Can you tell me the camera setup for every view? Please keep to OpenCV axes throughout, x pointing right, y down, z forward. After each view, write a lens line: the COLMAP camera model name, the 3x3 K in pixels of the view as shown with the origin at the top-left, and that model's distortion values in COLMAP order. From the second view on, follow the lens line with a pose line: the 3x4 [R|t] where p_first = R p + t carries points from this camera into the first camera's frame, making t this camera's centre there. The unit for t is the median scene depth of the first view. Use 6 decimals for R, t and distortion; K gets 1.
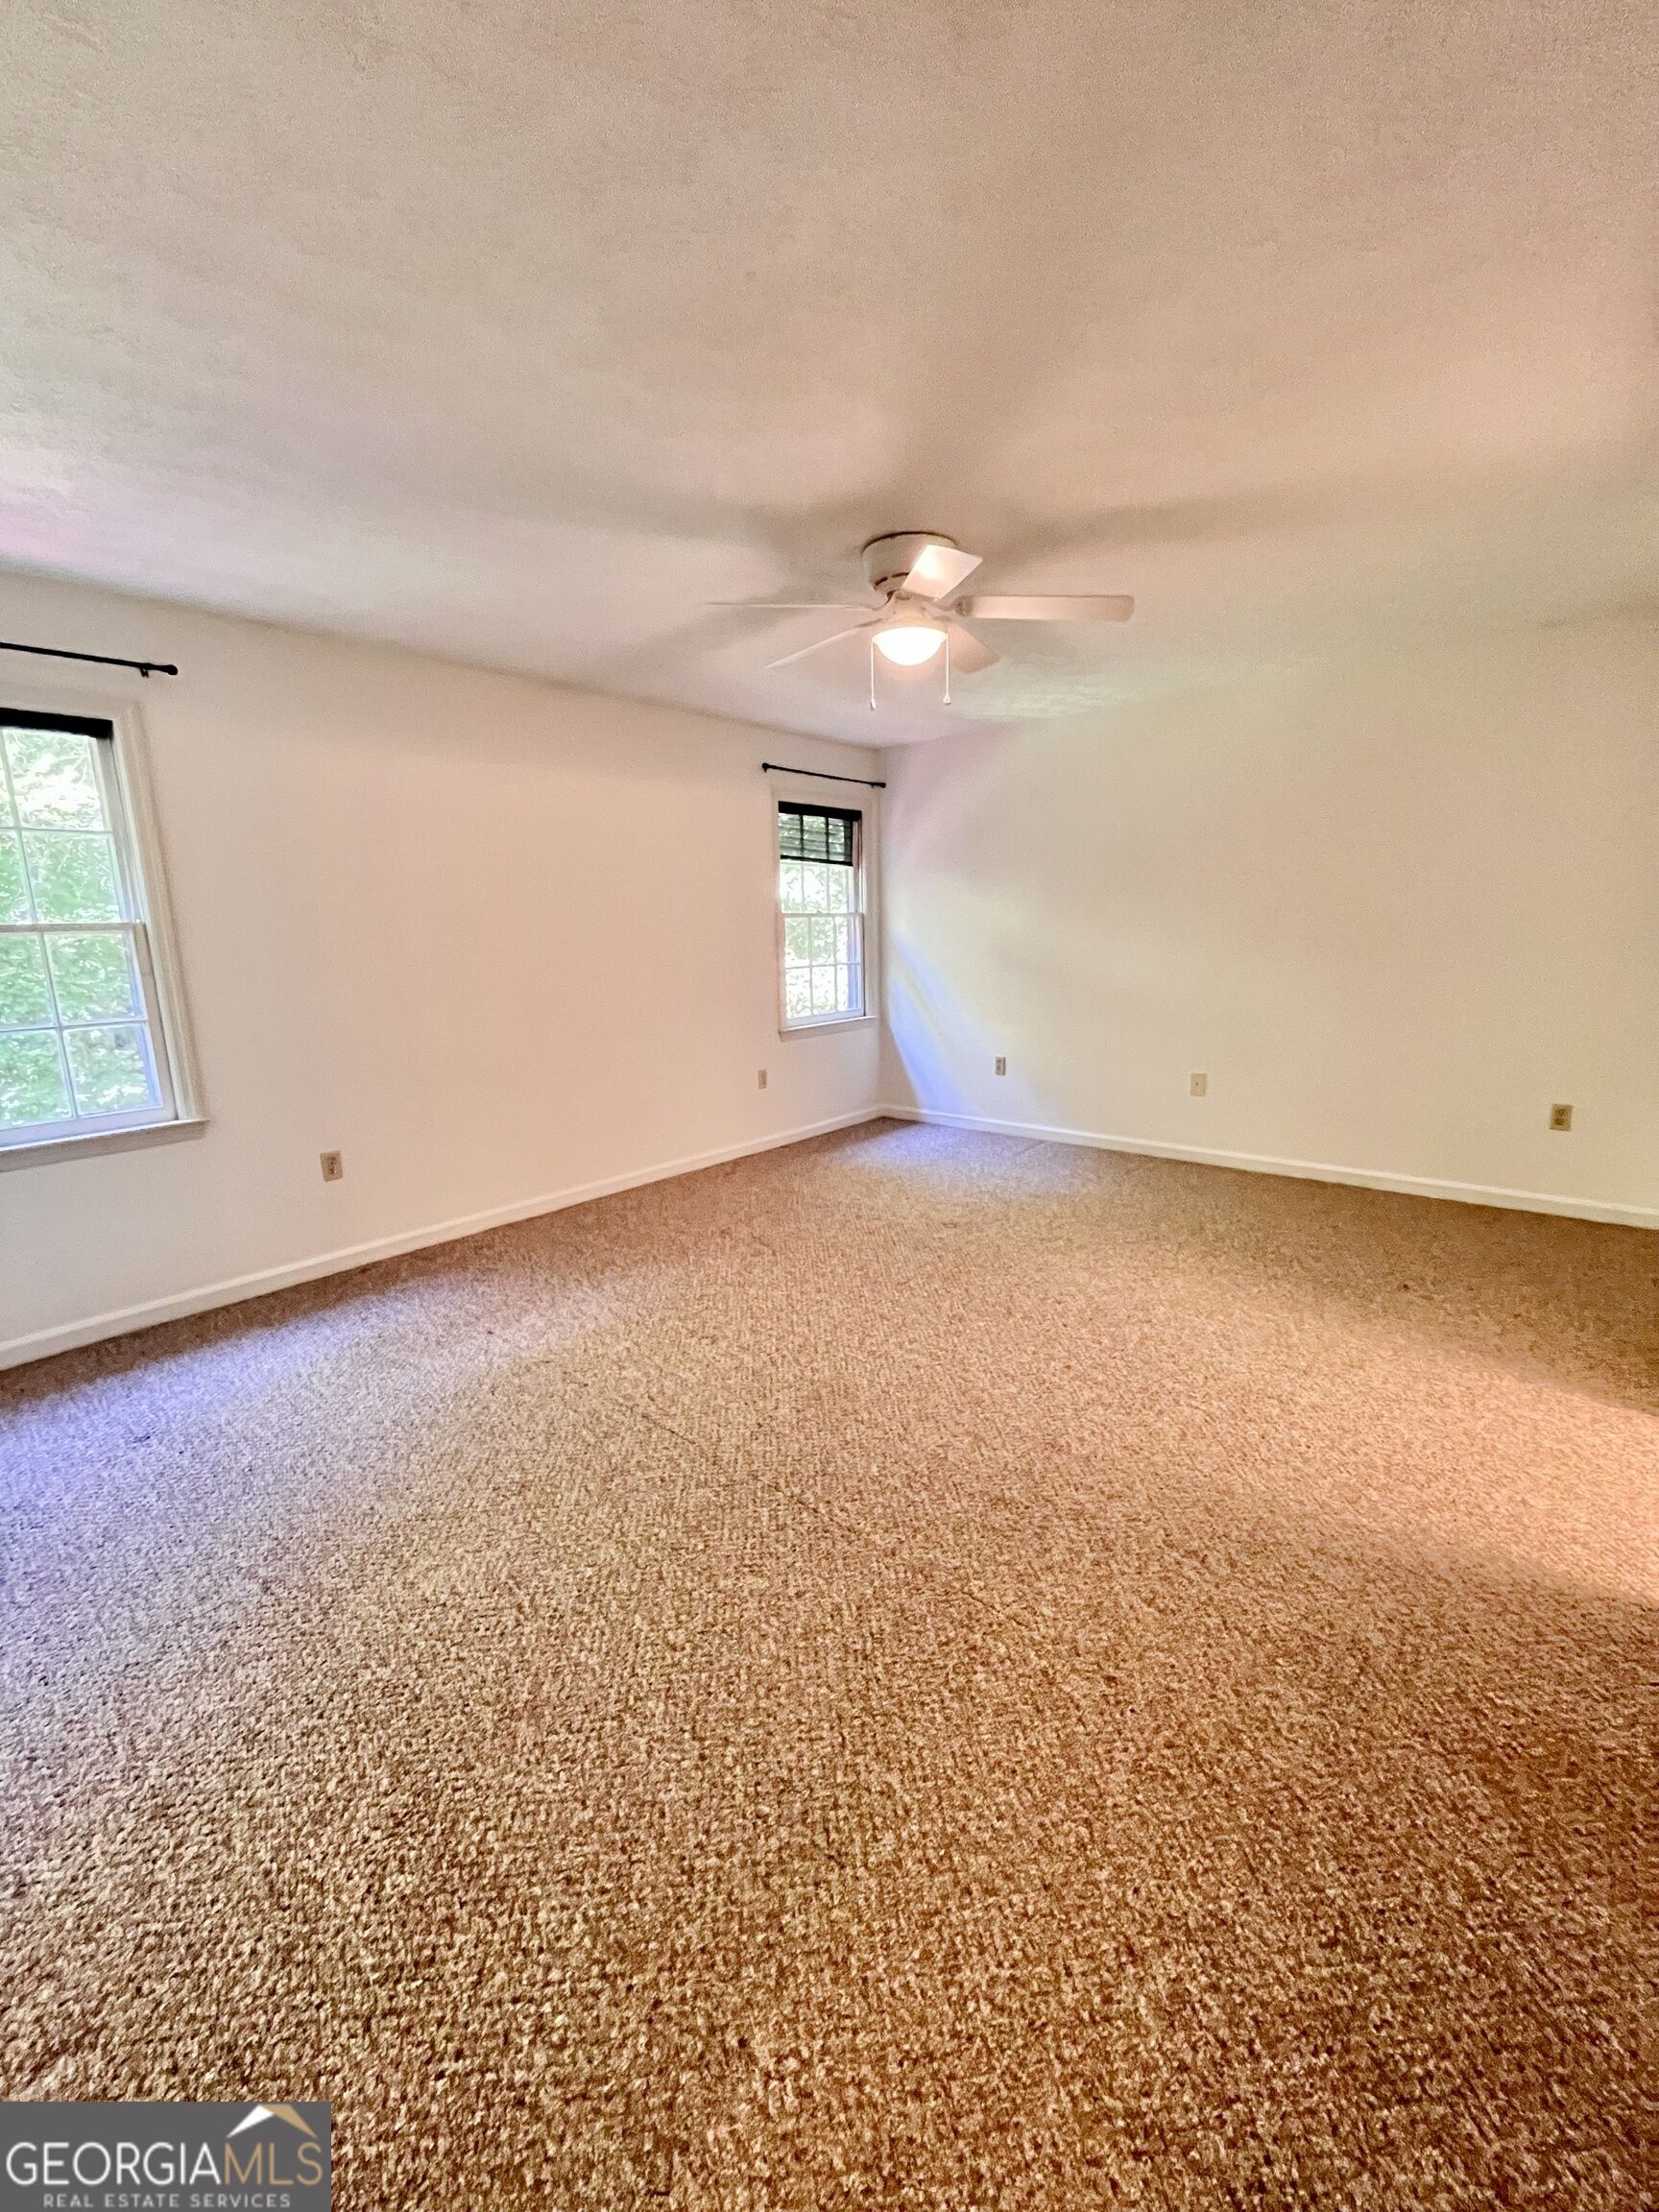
lens RADIAL K [[906.7, 0, 843.1], [0, 906.7, 1098.1], [0, 0, 1]] dist [-0.004408, -0.000802]
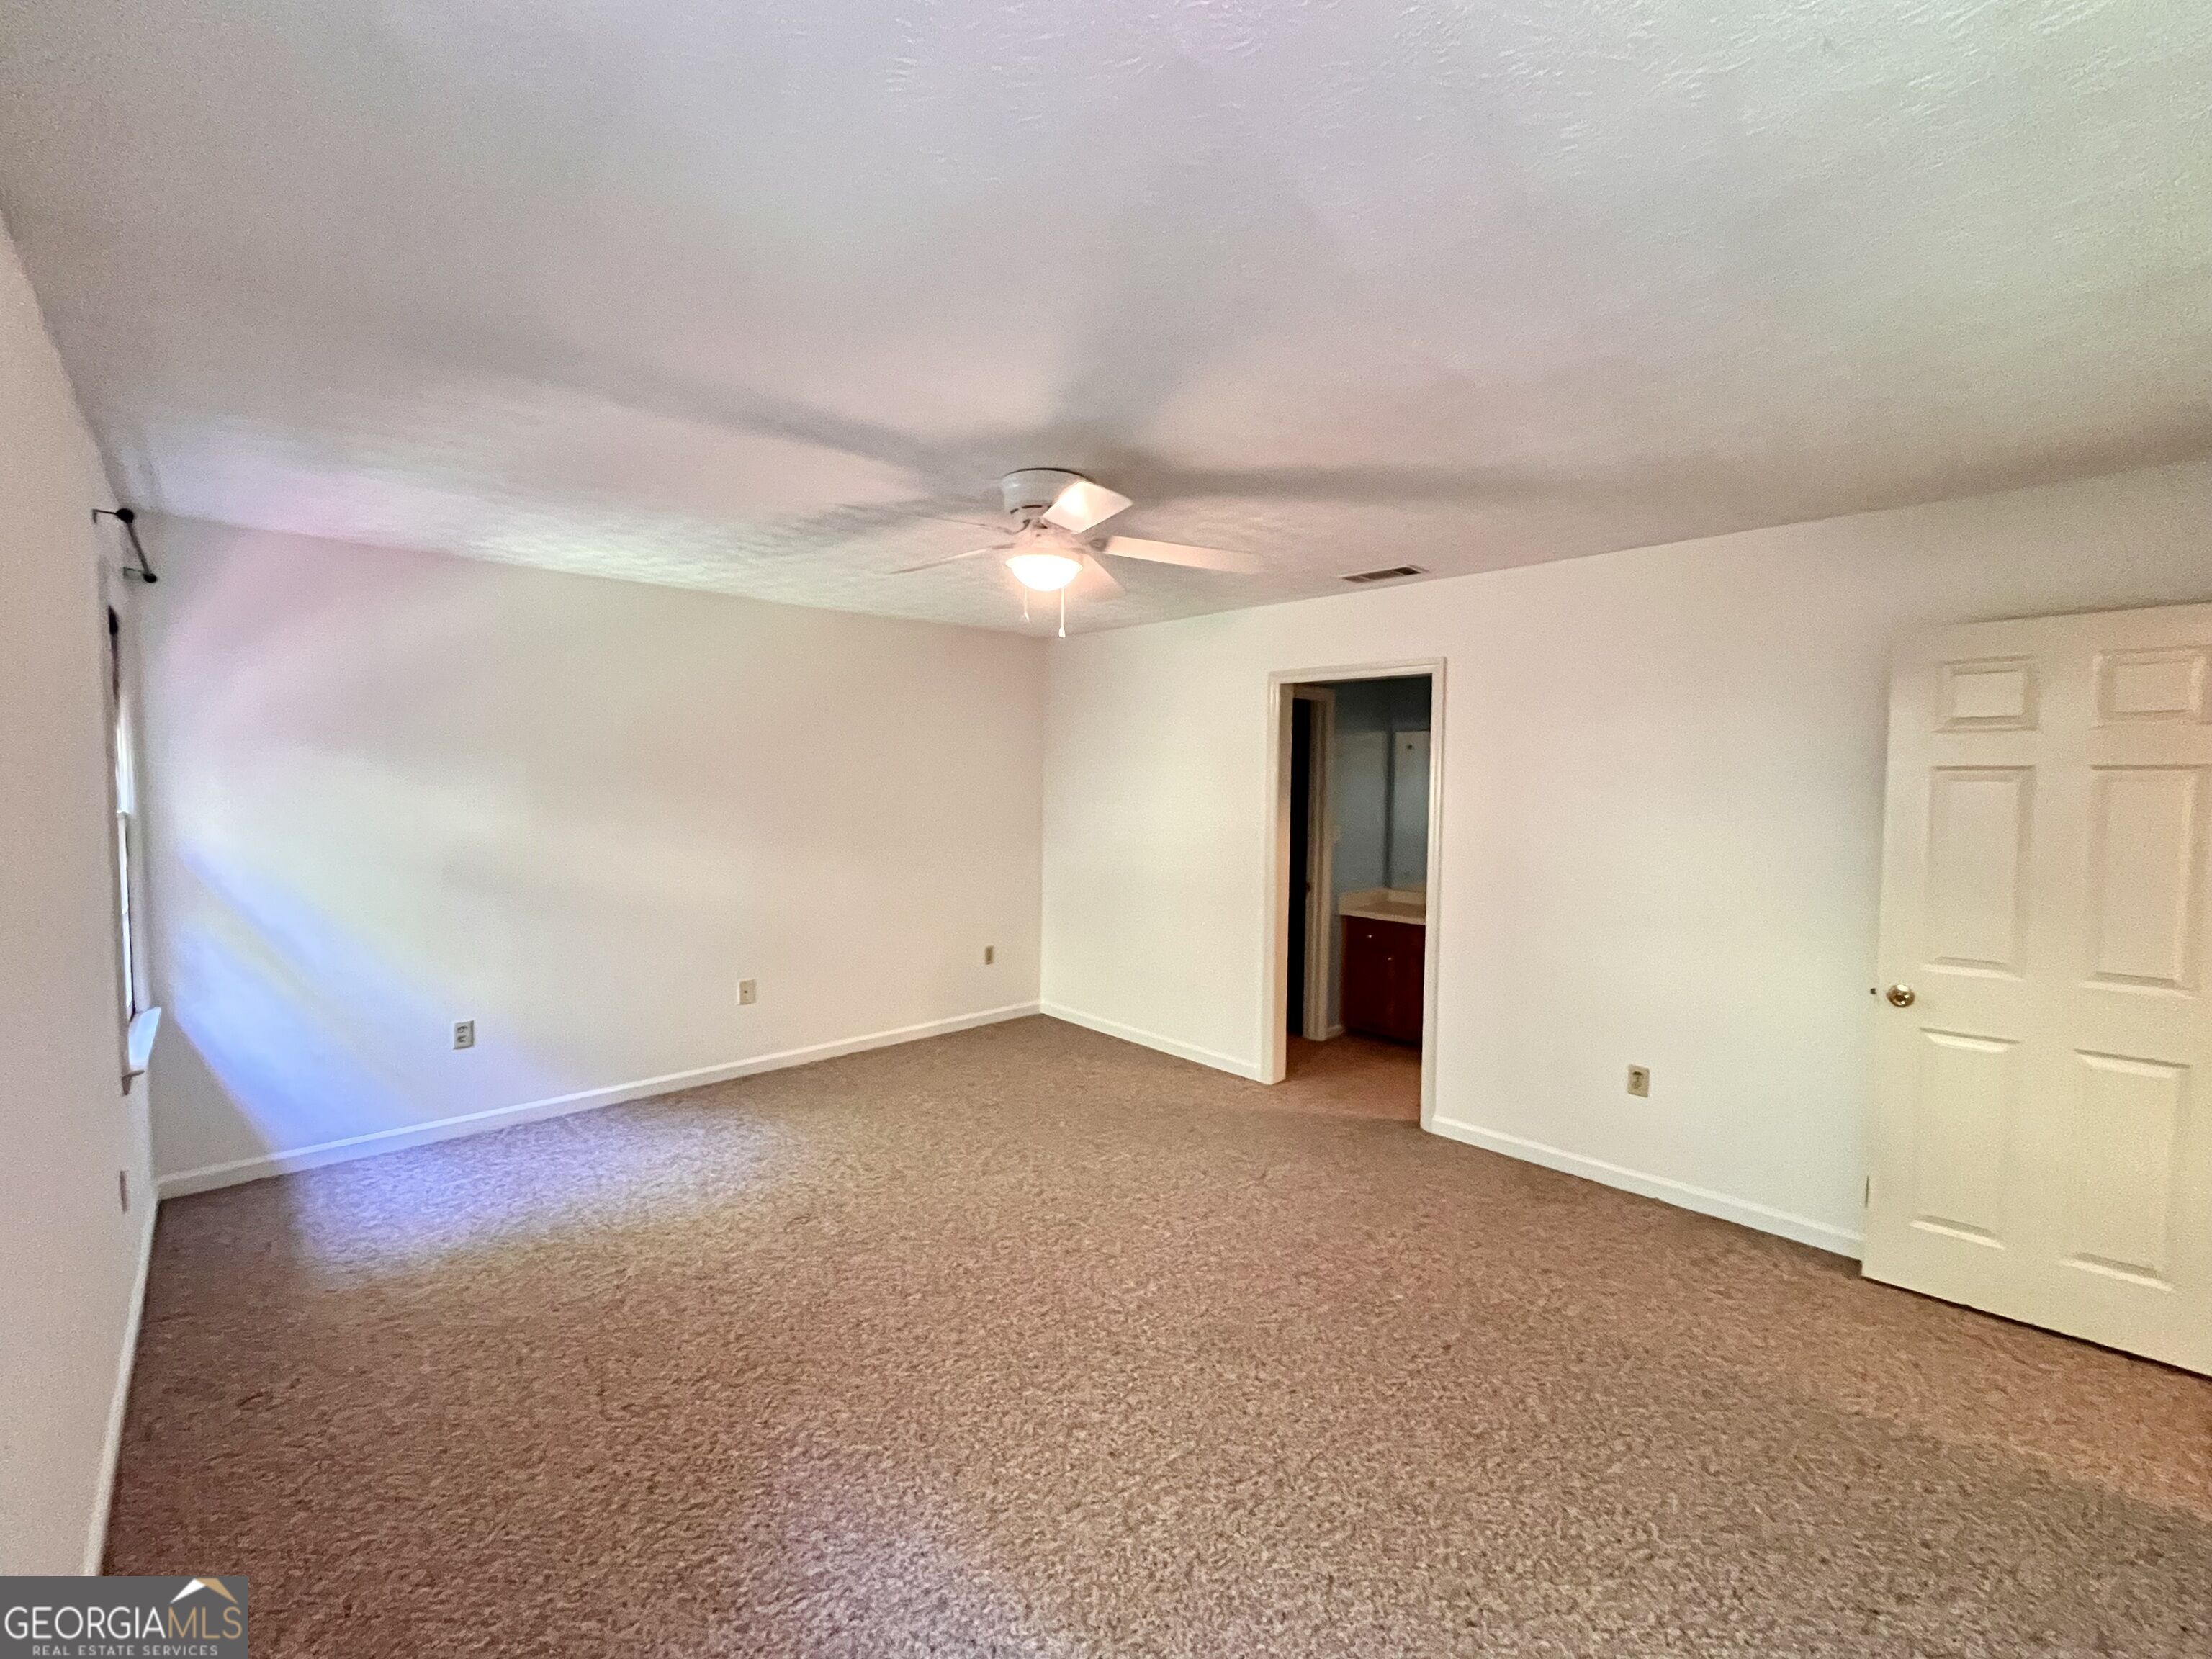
lens RADIAL K [[906.7, 0, 1118.6], [0, 906.7, 832.5], [0, 0, 1]] dist [-0.004408, -0.000802]
pose [[0.115862, -0.030315, 0.992803, -0.637782], [0.177488, 0.984079, 0.009335, -0.153108], [-0.977279, 0.175129, 0.119398, 0.604518]]
